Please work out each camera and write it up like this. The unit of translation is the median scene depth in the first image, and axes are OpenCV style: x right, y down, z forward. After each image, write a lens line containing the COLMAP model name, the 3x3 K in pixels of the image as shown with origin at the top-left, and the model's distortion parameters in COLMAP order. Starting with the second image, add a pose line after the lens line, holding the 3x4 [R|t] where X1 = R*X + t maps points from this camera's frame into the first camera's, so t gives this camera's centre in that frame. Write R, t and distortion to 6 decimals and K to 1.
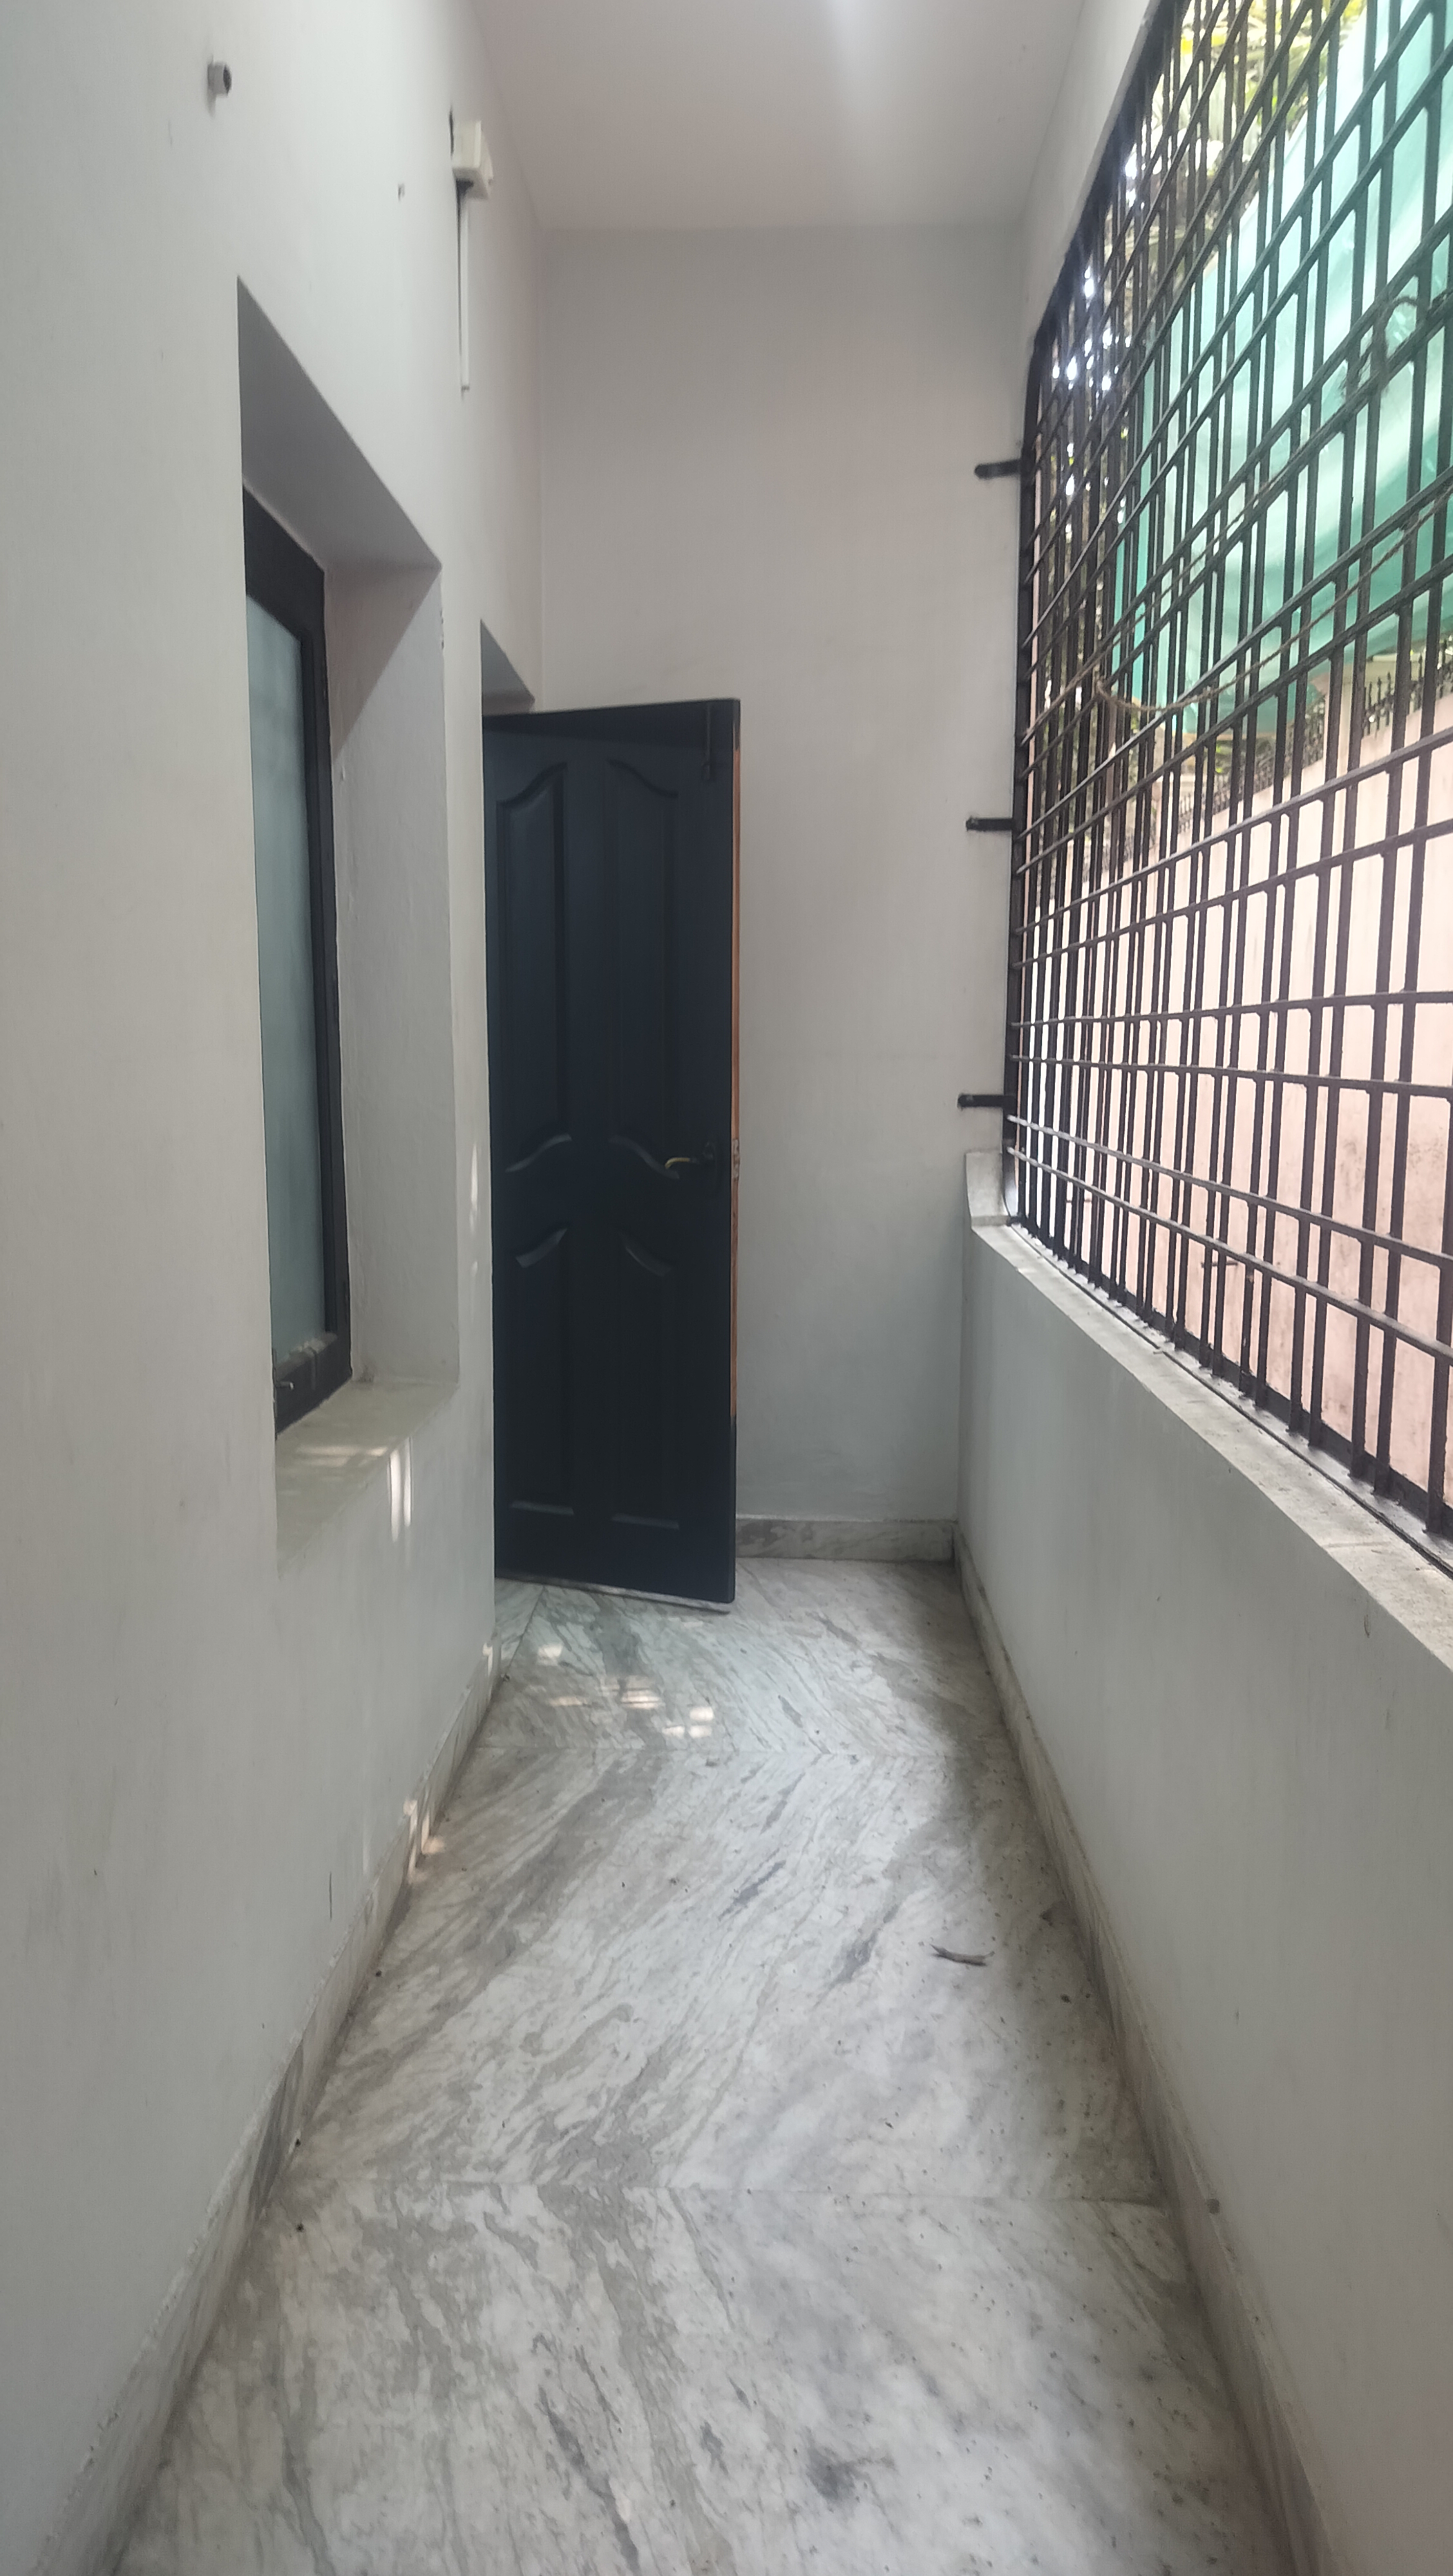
lens RADIAL K [[1823.5, 0, 735.2], [0, 1823.5, 1284.3], [0, 0, 1]] dist [-0.008107, -0.006414]
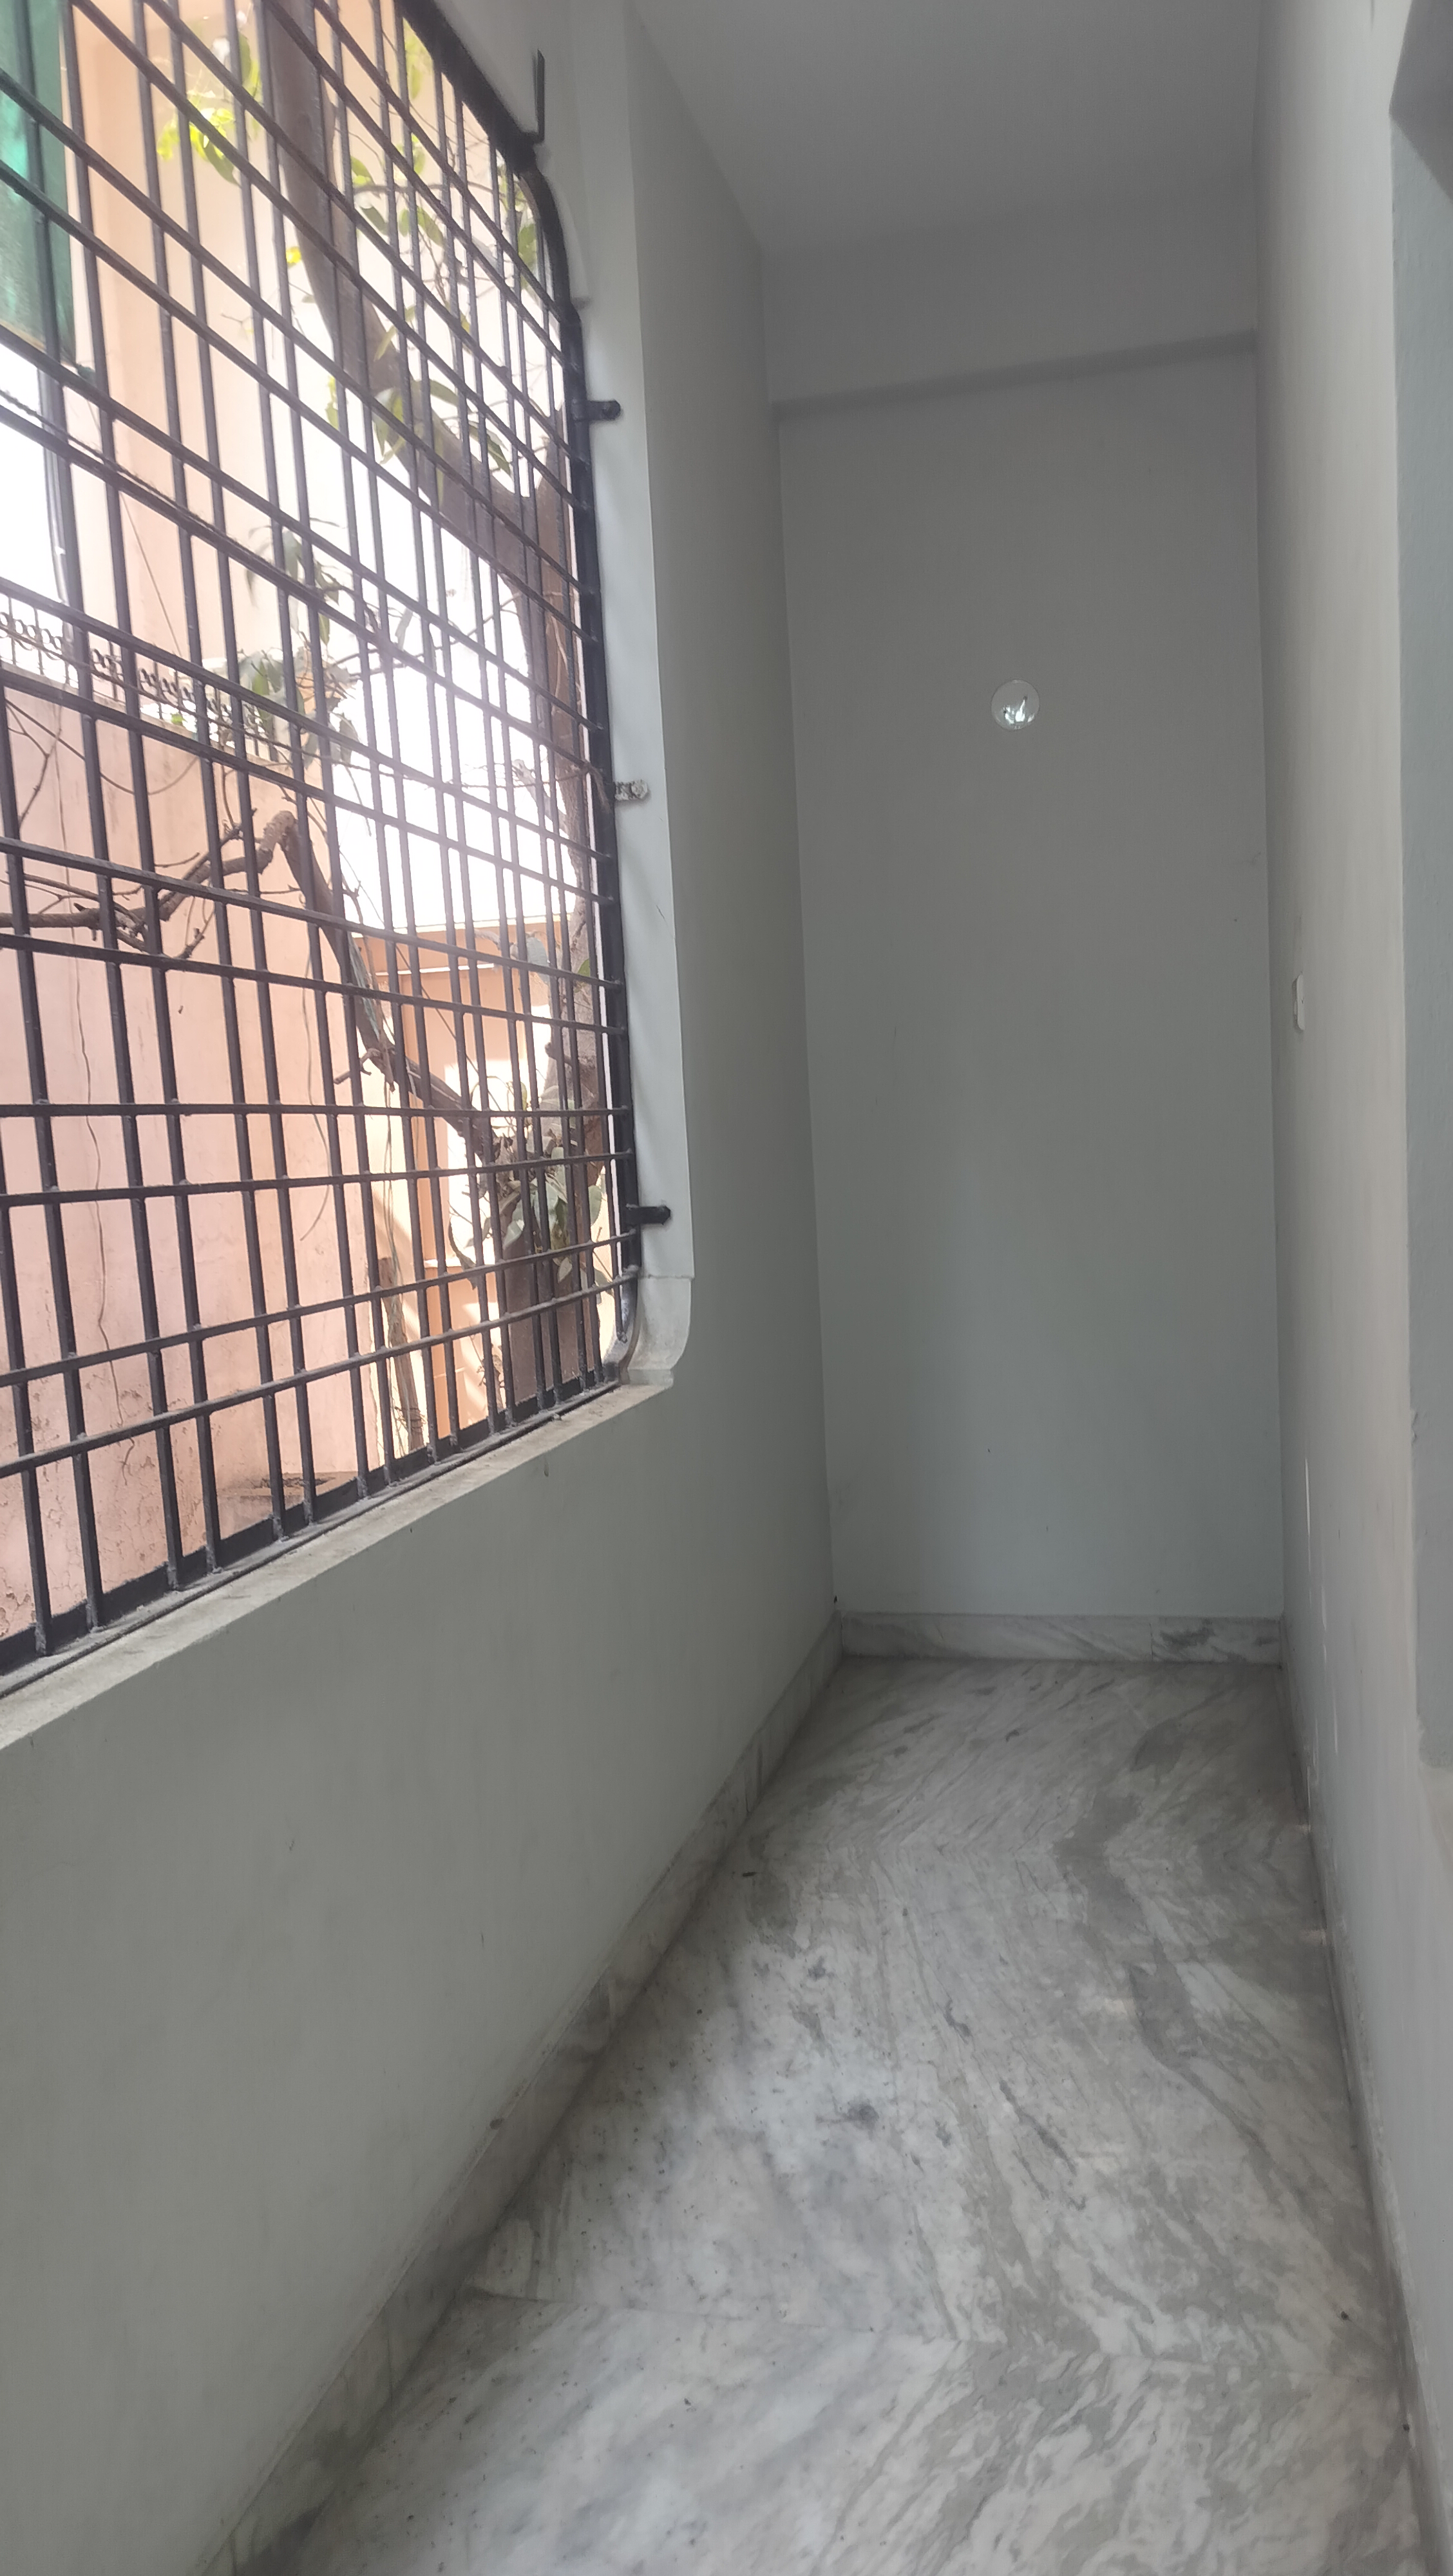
lens RADIAL K [[1823.5, 0, 739.1], [0, 1823.5, 1294.7], [0, 0, 1]] dist [-0.008107, -0.006414]
pose [[-0.975793, 0.031841, 0.216368, -0.149819], [0.080221, 0.972495, 0.218673, -0.239851], [-0.203454, 0.230736, -0.951508, 1.832993]]
